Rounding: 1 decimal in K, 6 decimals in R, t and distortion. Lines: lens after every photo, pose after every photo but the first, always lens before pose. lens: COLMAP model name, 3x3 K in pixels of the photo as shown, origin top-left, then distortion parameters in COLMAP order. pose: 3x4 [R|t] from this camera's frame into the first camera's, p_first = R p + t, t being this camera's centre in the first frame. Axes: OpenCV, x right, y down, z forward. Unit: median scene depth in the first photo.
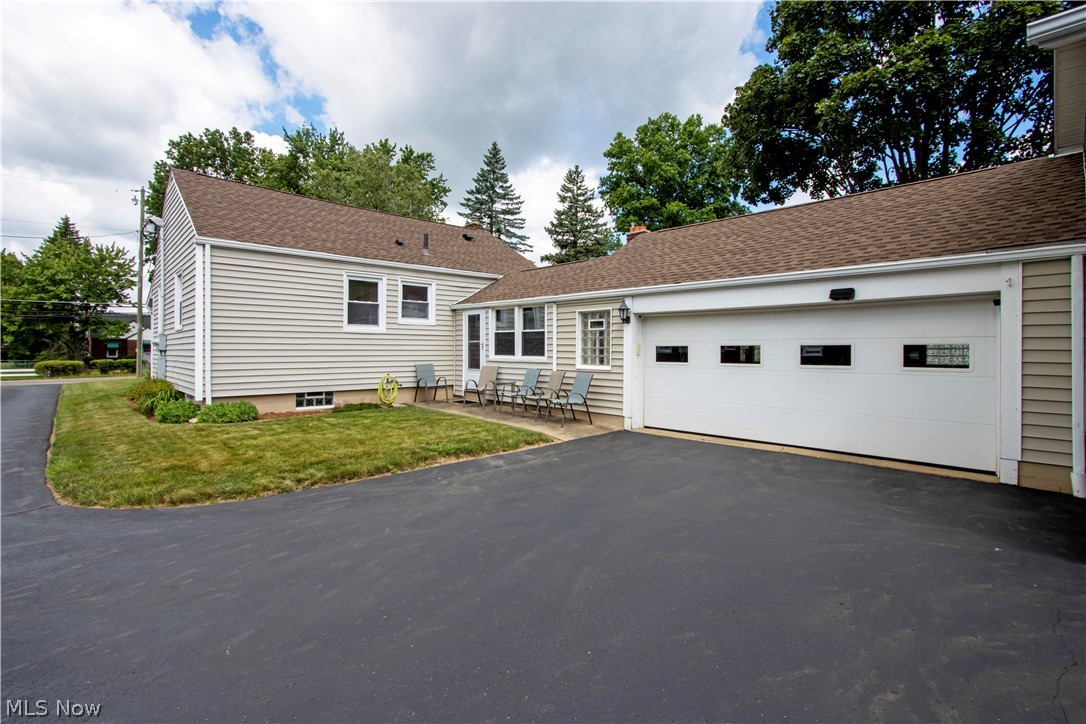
lens RADIAL K [[502.9, 0, 537.1], [0, 502.9, 354.5], [0, 0, 1]] dist [-0.001555, -0.008183]
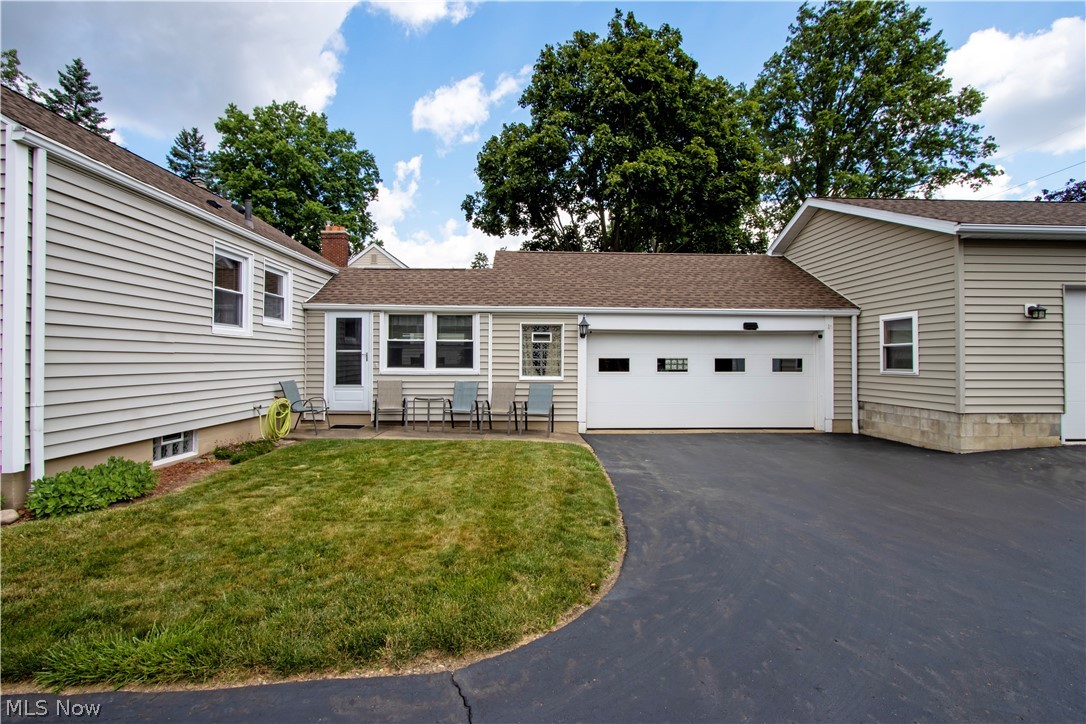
lens RADIAL K [[502.9, 0, 537.1], [0, 502.9, 354.5], [0, 0, 1]] dist [-0.001555, -0.008183]
pose [[0.662578, 0.006147, 0.748968, -0.638770], [0.006482, 0.999882, -0.013941, -0.008663], [-0.748965, 0.014092, 0.662460, 0.290568]]
